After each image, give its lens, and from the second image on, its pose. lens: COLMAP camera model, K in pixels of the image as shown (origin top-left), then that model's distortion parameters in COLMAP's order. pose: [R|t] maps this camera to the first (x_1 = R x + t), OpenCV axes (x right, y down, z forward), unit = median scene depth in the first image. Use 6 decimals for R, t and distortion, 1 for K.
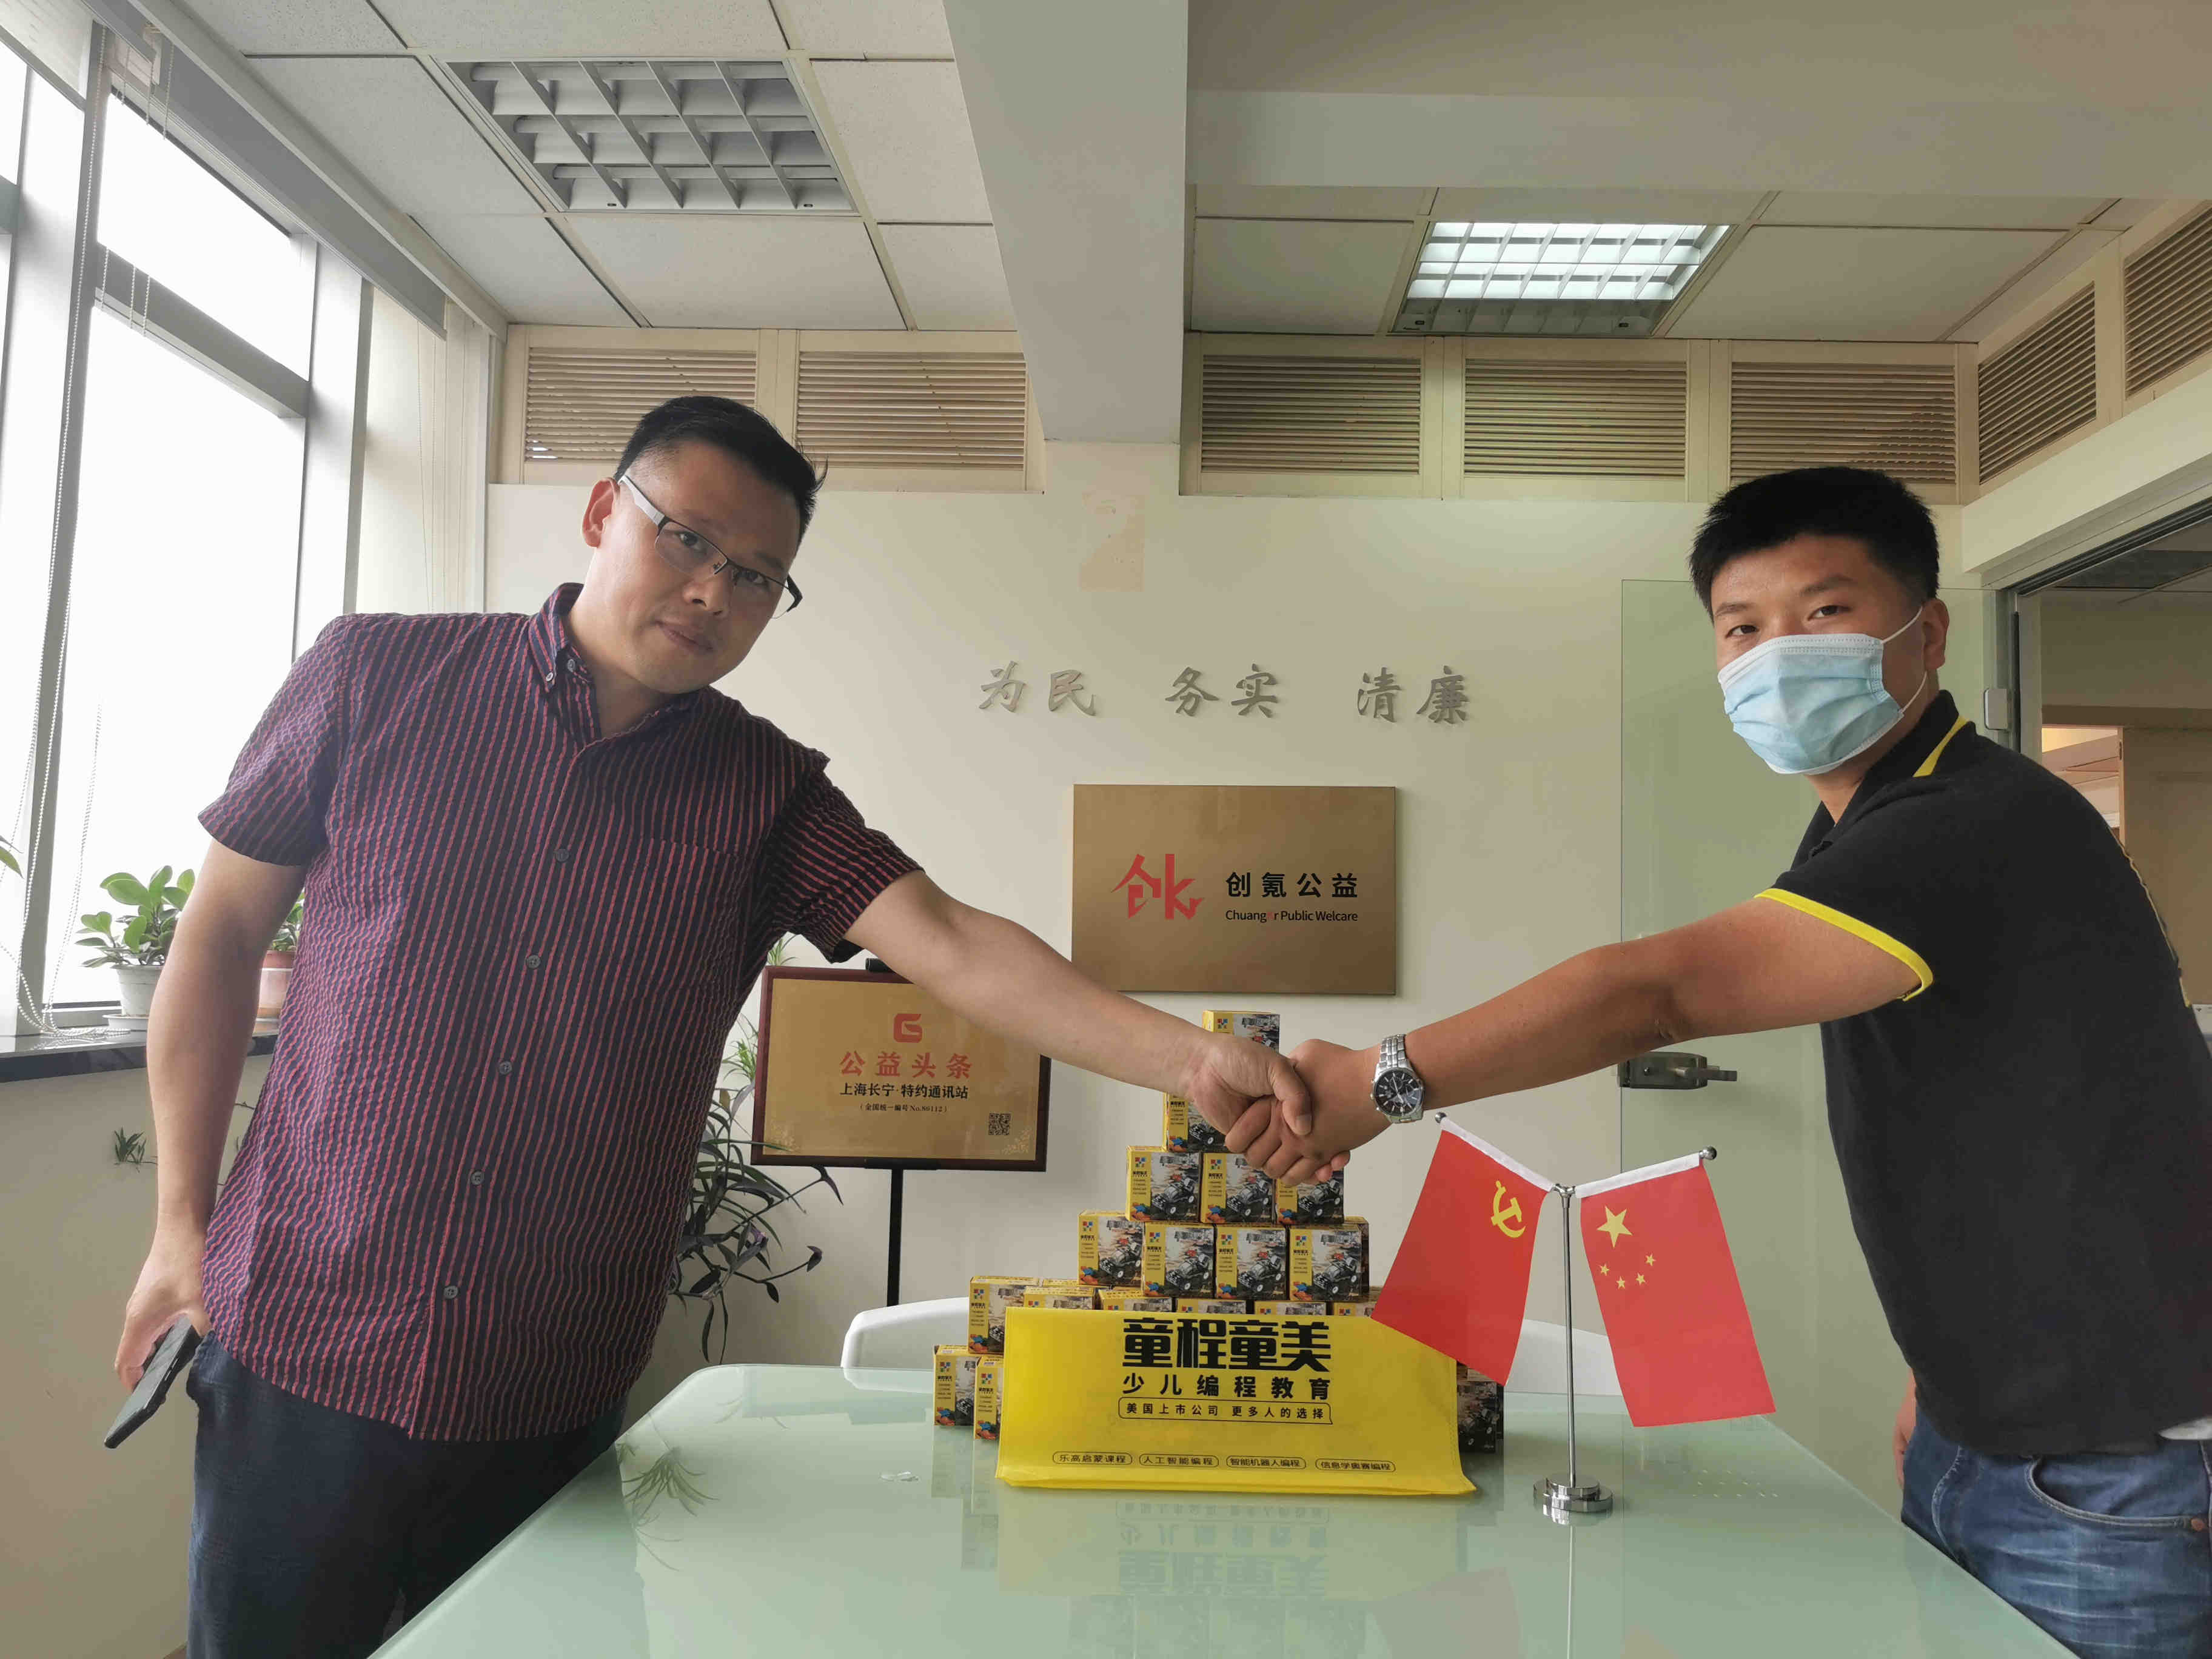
lens RADIAL K [[1753.2, 0, 1097.2], [0, 1753.2, 843.4], [0, 0, 1]] dist [0.045736, -0.014845]
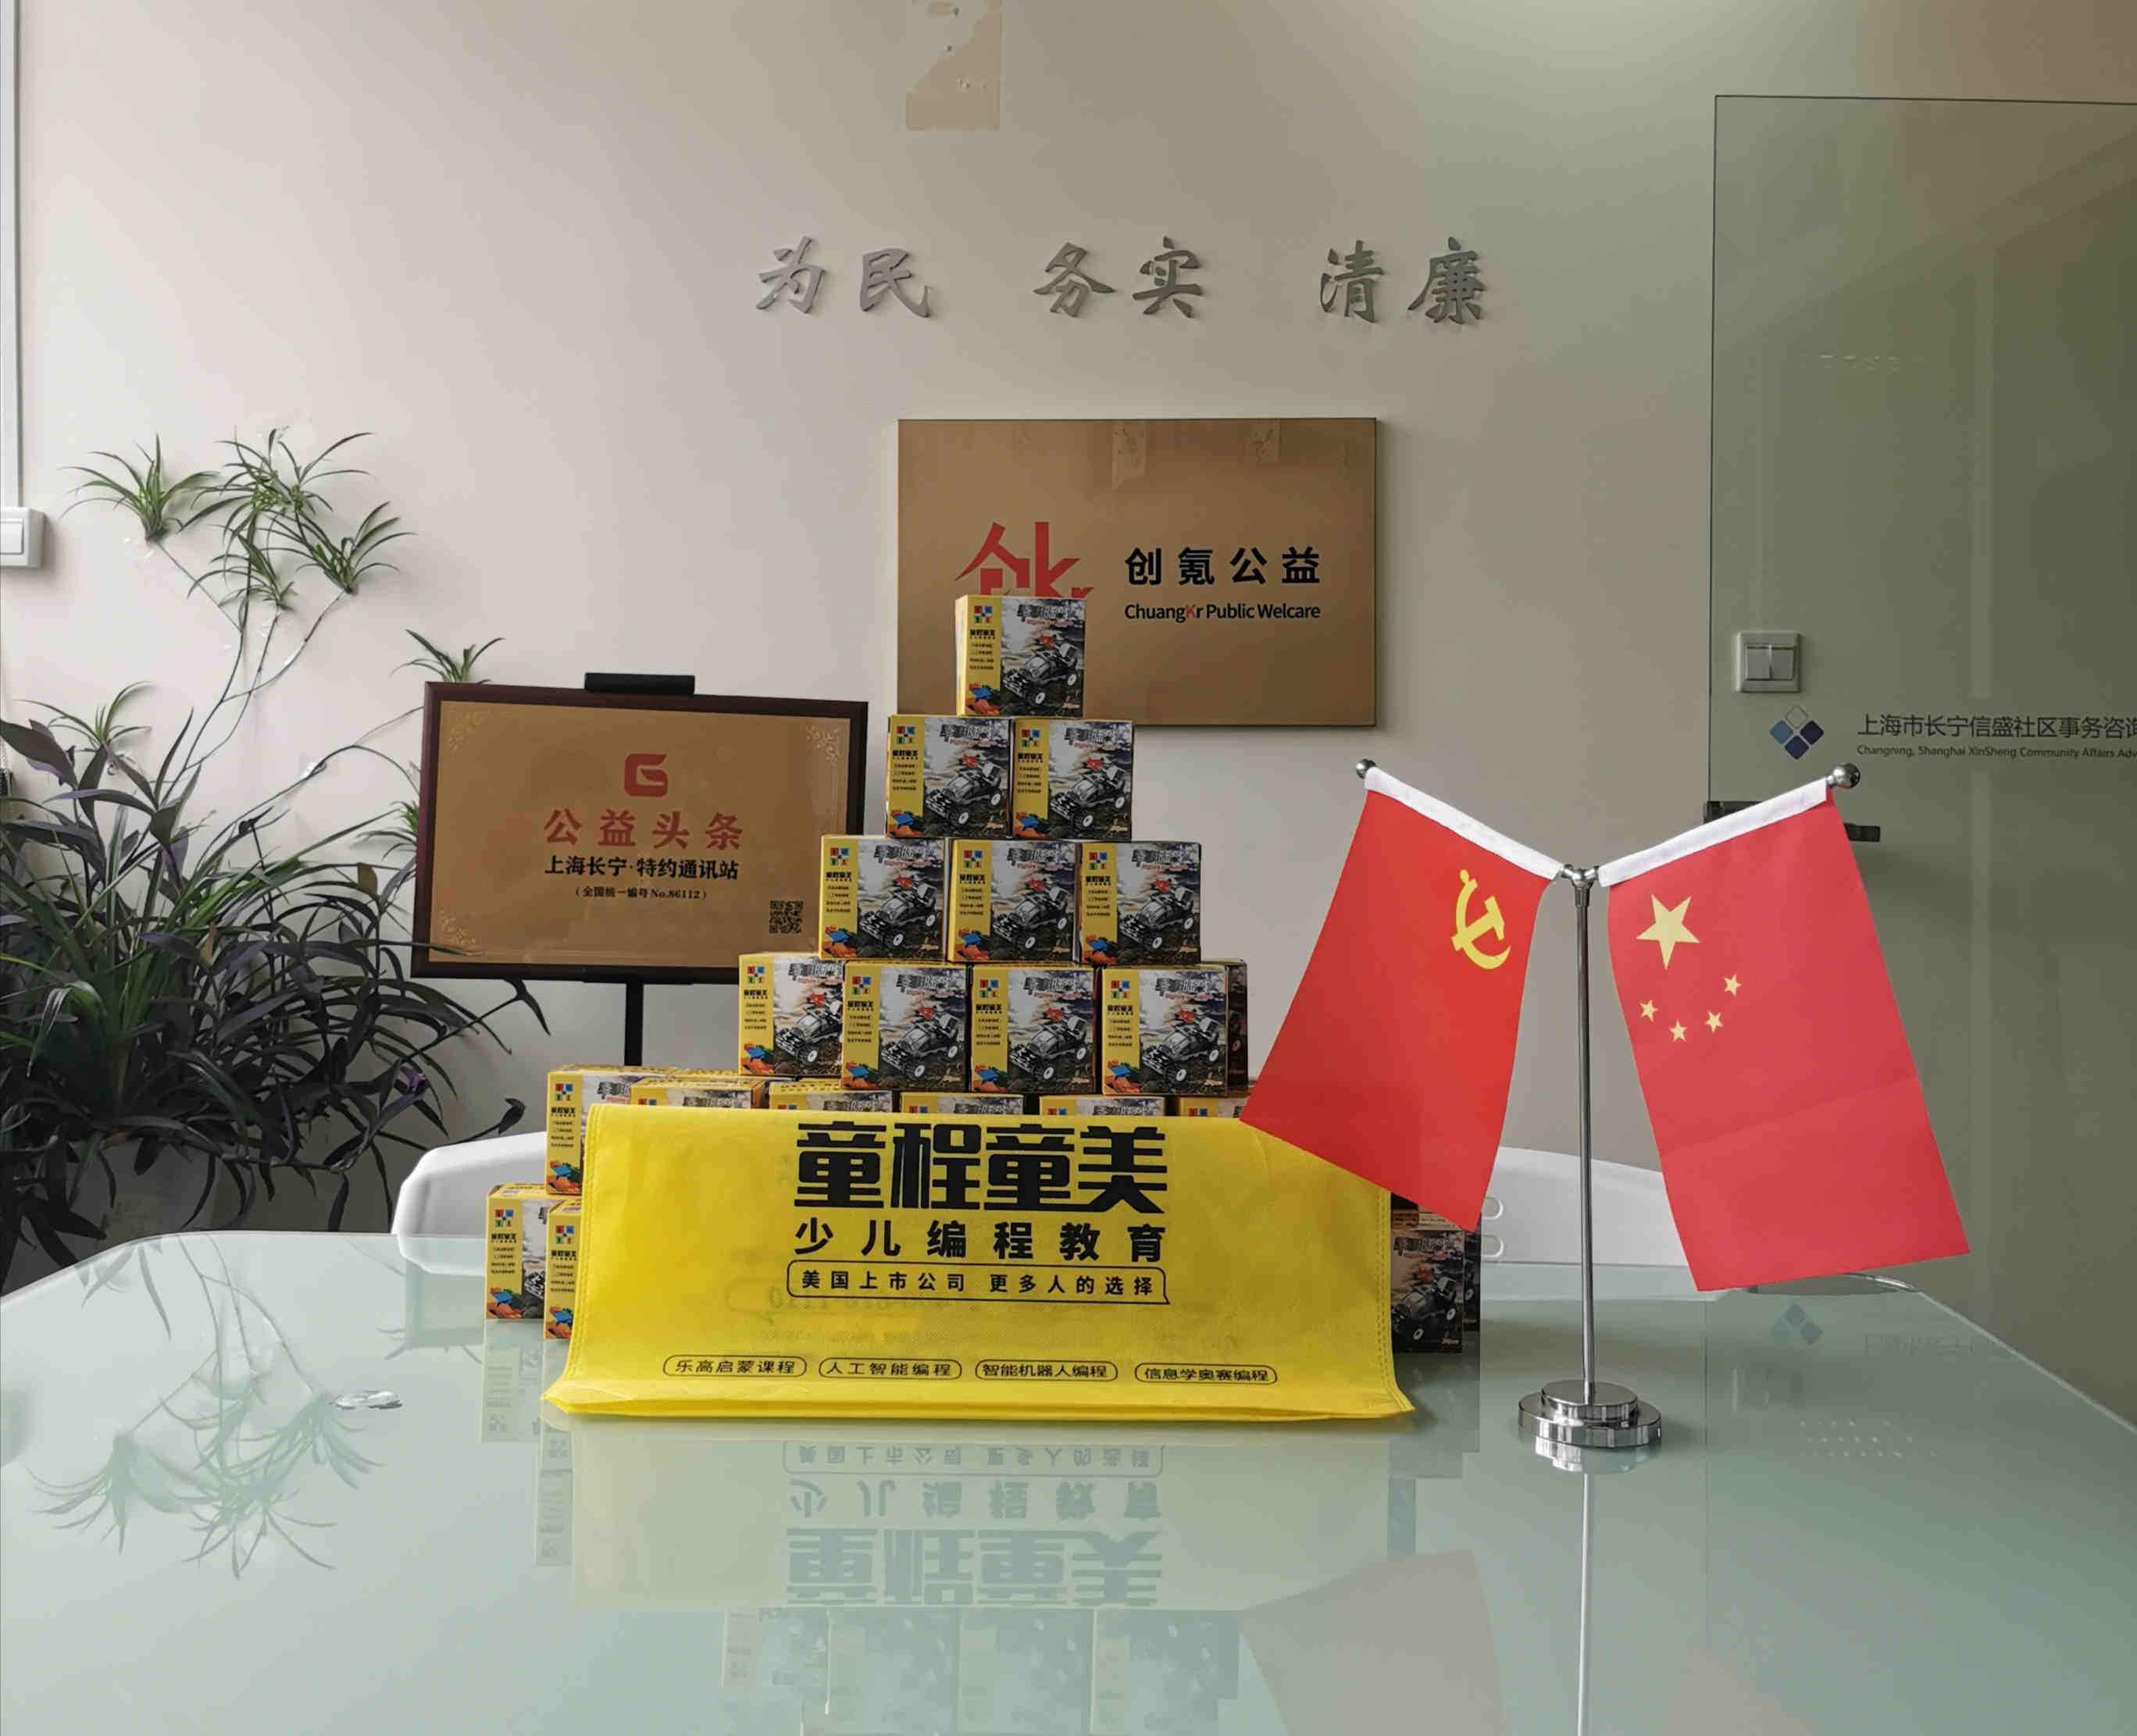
lens RADIAL K [[2283.5, 0, 1059.4], [0, 2283.5, 751.2], [0, 0, 1]] dist [0.039611, 0.000000]
pose [[0.999927, -0.007730, 0.009238, 0.088636], [0.007242, 0.998634, 0.051738, 0.109920], [-0.009625, -0.051667, 0.998618, 0.266710]]
